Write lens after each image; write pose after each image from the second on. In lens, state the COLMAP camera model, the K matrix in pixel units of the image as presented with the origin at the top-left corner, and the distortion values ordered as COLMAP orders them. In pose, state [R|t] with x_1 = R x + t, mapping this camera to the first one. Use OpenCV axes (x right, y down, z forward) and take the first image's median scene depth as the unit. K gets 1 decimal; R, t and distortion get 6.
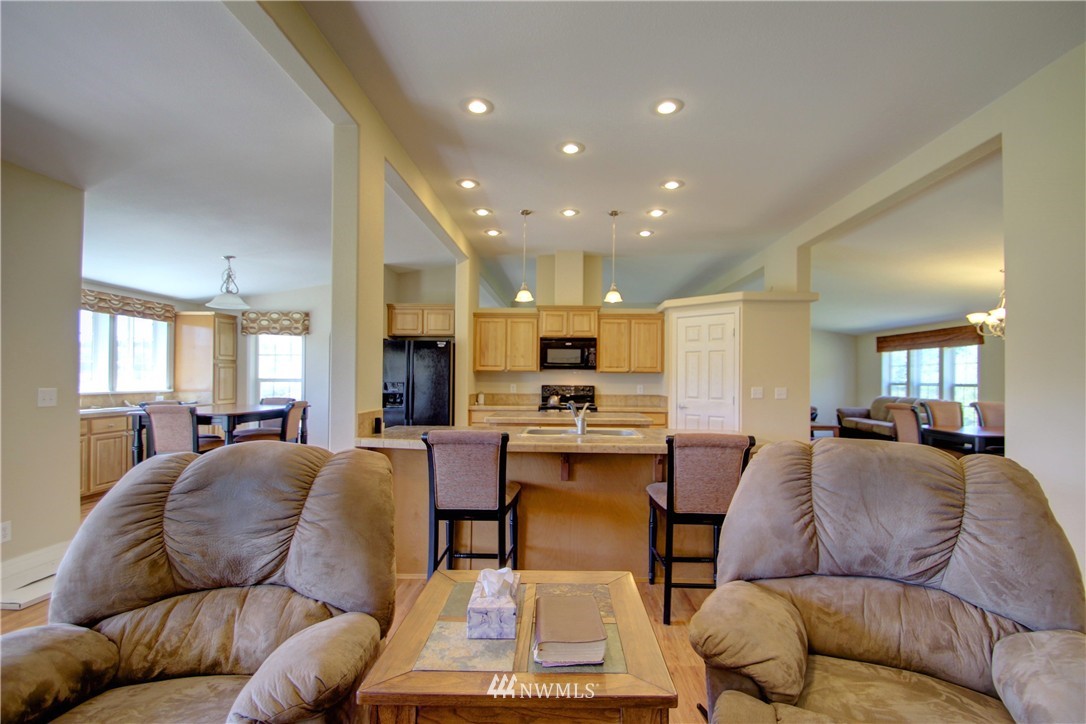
lens RADIAL K [[507.7, 0, 554.4], [0, 507.7, 370.9], [0, 0, 1]] dist [0.016801, -0.018443]
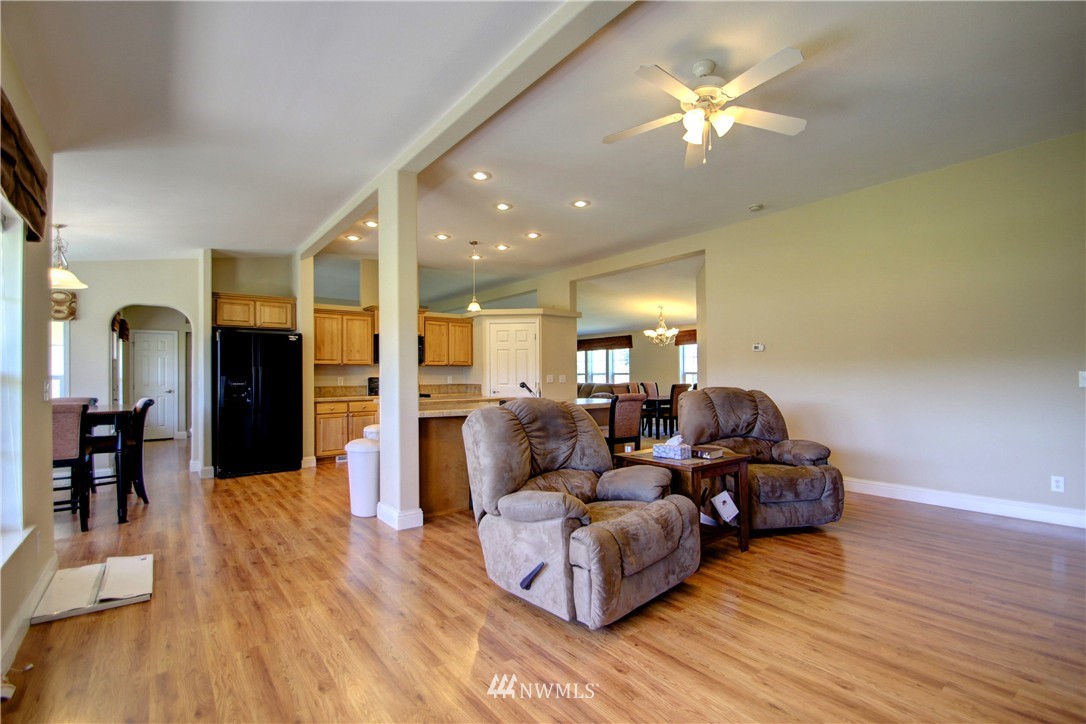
lens RADIAL K [[506.9, 0, 558.0], [0, 506.9, 372.2], [0, 0, 1]] dist [0.002679, 0.000325]
pose [[0.772475, -0.011620, 0.634939, -0.428532], [0.006499, 0.999925, 0.010393, 0.008010], [-0.635012, -0.003902, 0.772492, -0.112921]]
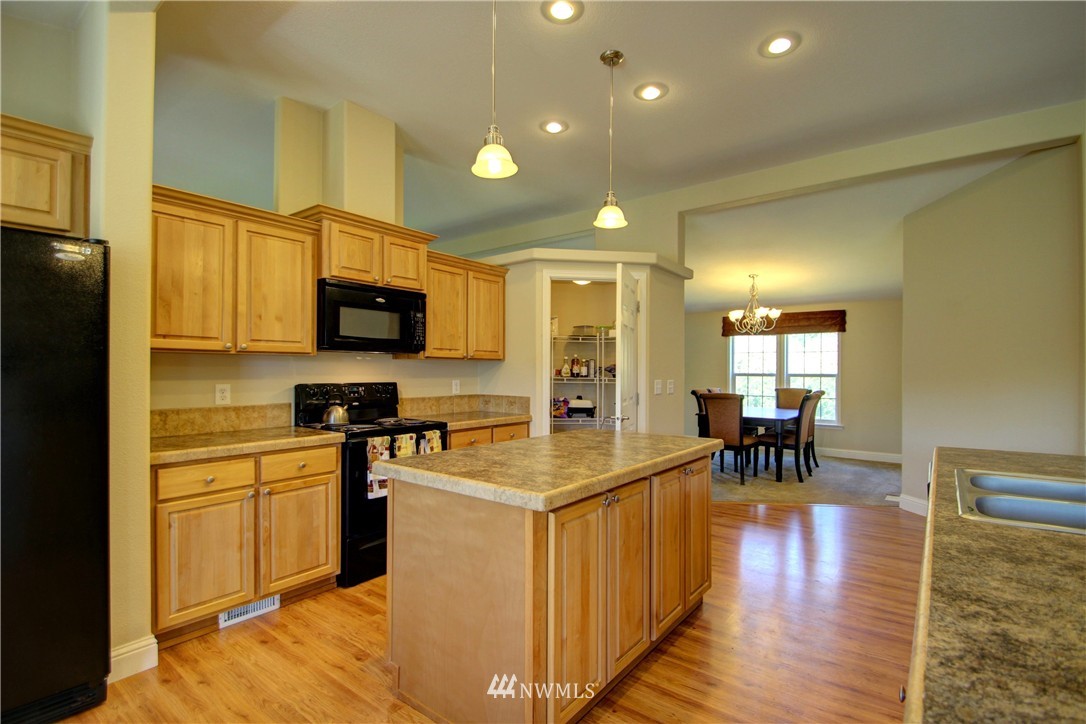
lens RADIAL K [[507.7, 0, 554.4], [0, 507.7, 370.9], [0, 0, 1]] dist [0.016801, -0.018443]
pose [[0.590548, -0.007852, 0.806964, -0.273880], [-0.009593, 0.999814, 0.016749, 0.006137], [-0.806946, -0.017632, 0.590362, 0.571110]]
